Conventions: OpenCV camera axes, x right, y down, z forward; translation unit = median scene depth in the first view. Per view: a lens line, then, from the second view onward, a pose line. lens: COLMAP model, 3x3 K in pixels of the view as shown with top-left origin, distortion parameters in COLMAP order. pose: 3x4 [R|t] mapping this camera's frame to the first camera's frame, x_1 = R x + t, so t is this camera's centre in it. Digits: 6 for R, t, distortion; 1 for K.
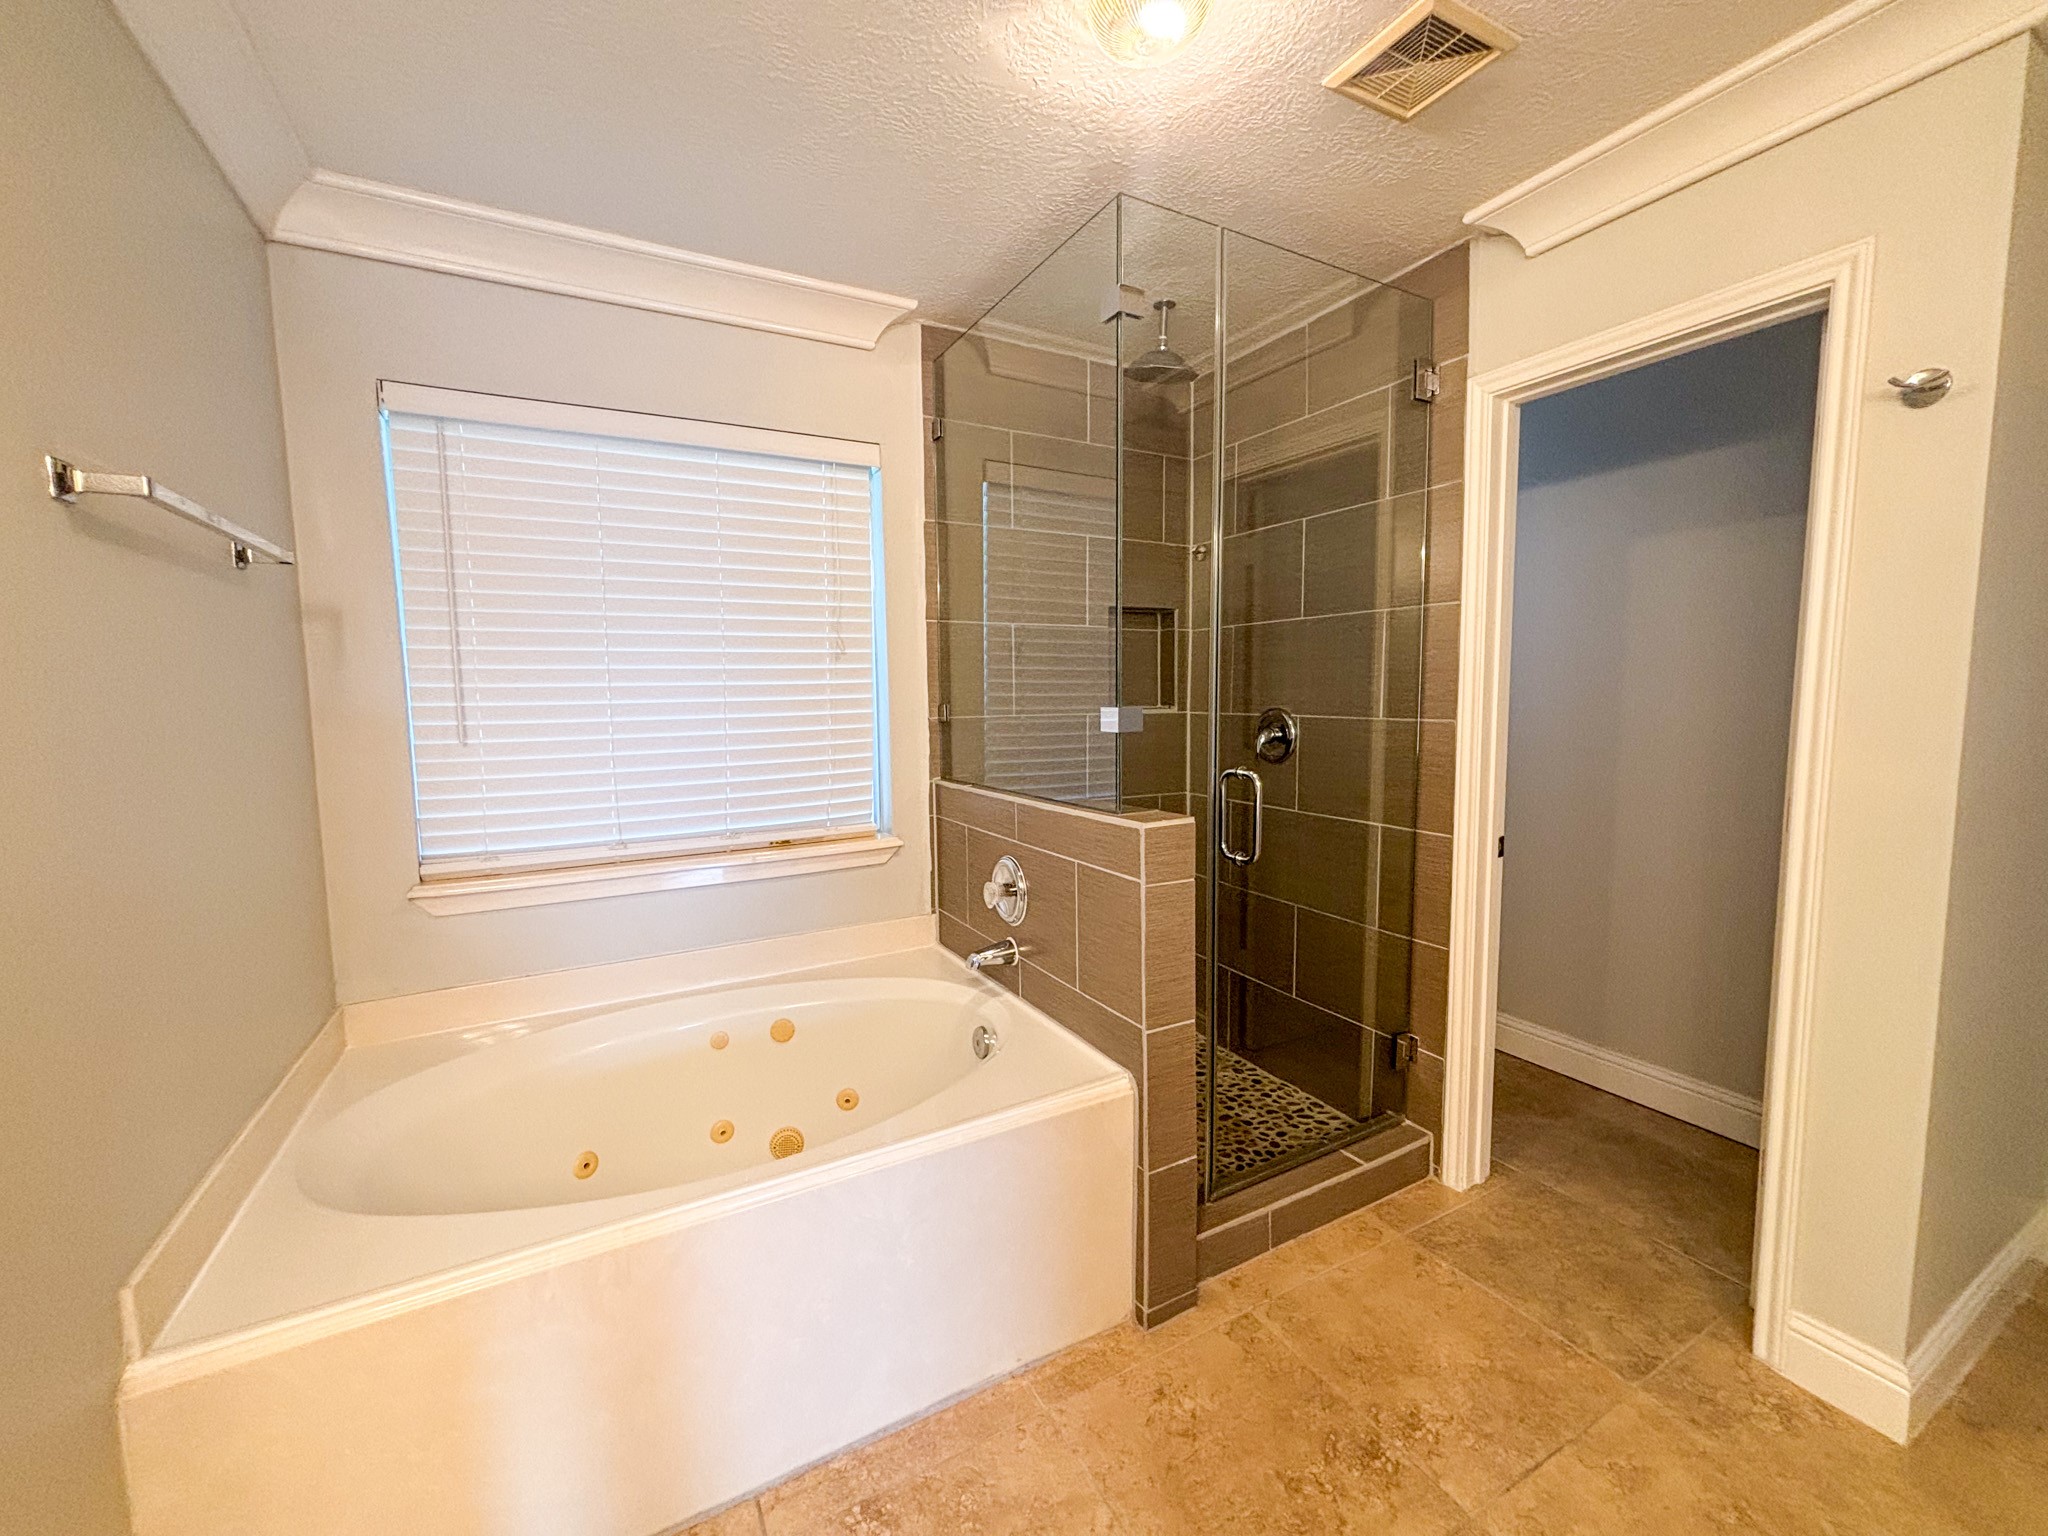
lens RADIAL K [[821.6, 0, 1019.5], [0, 821.6, 760.3], [0, 0, 1]] dist [0.008164, 0.000128]
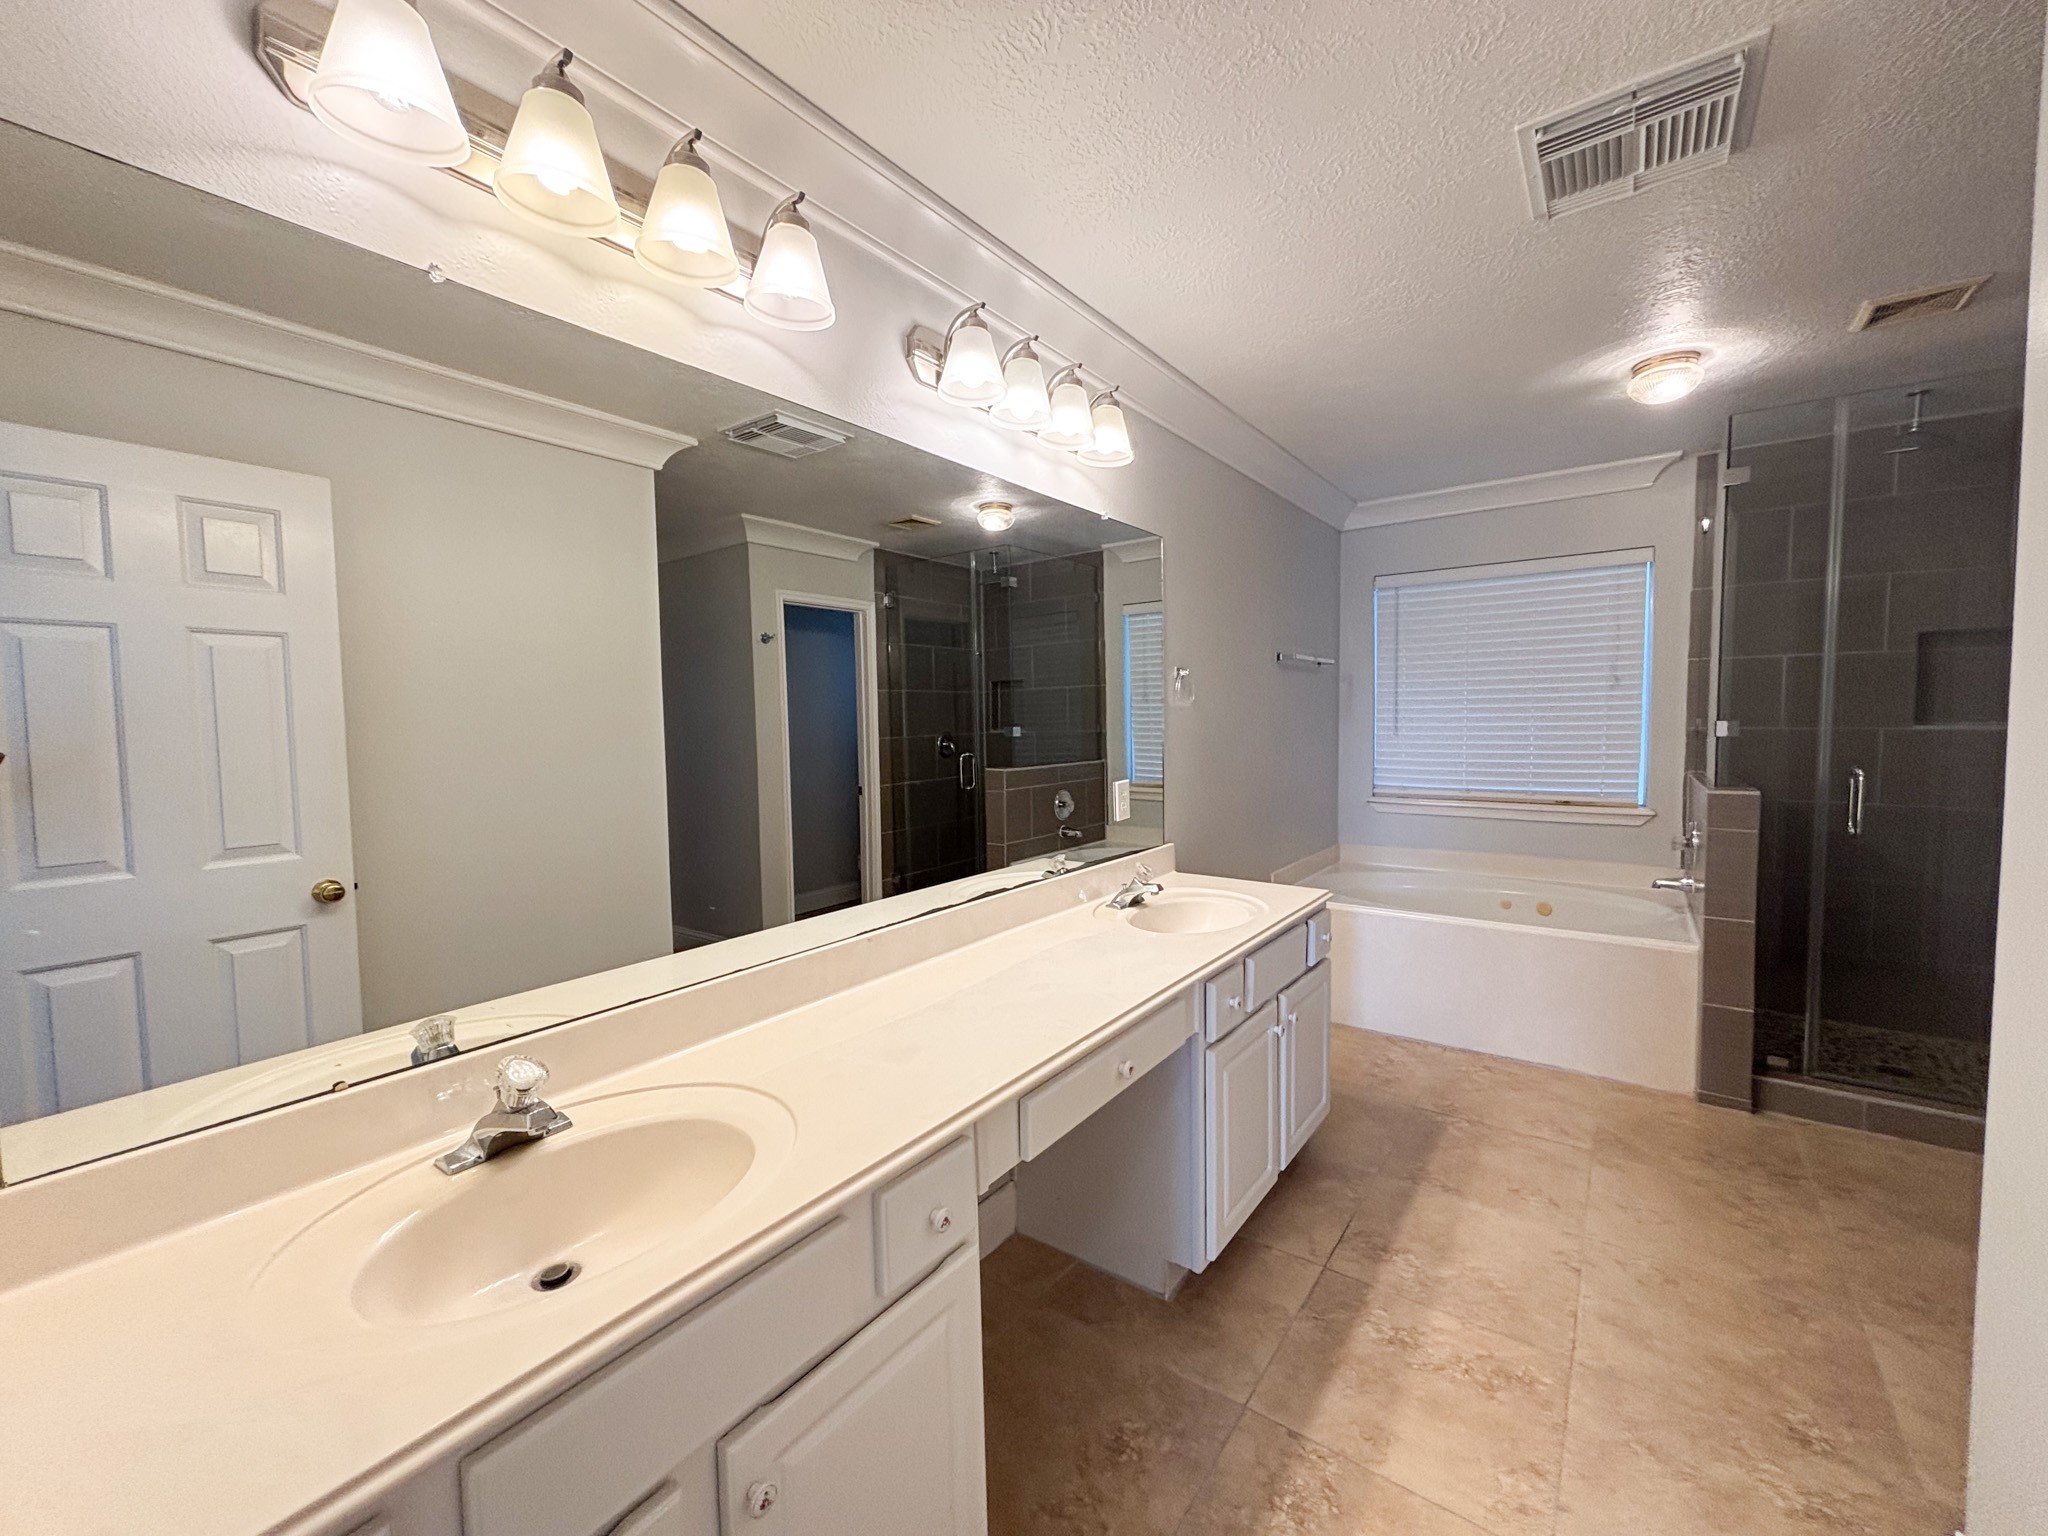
lens RADIAL K [[821.6, 0, 1018.4], [0, 821.6, 761.0], [0, 0, 1]] dist [0.008164, 0.000128]
pose [[0.414720, 0.059284, -0.908016, 0.877959], [-0.071756, 0.996899, 0.032314, 0.051675], [0.907116, 0.051754, 0.417687, -0.789597]]
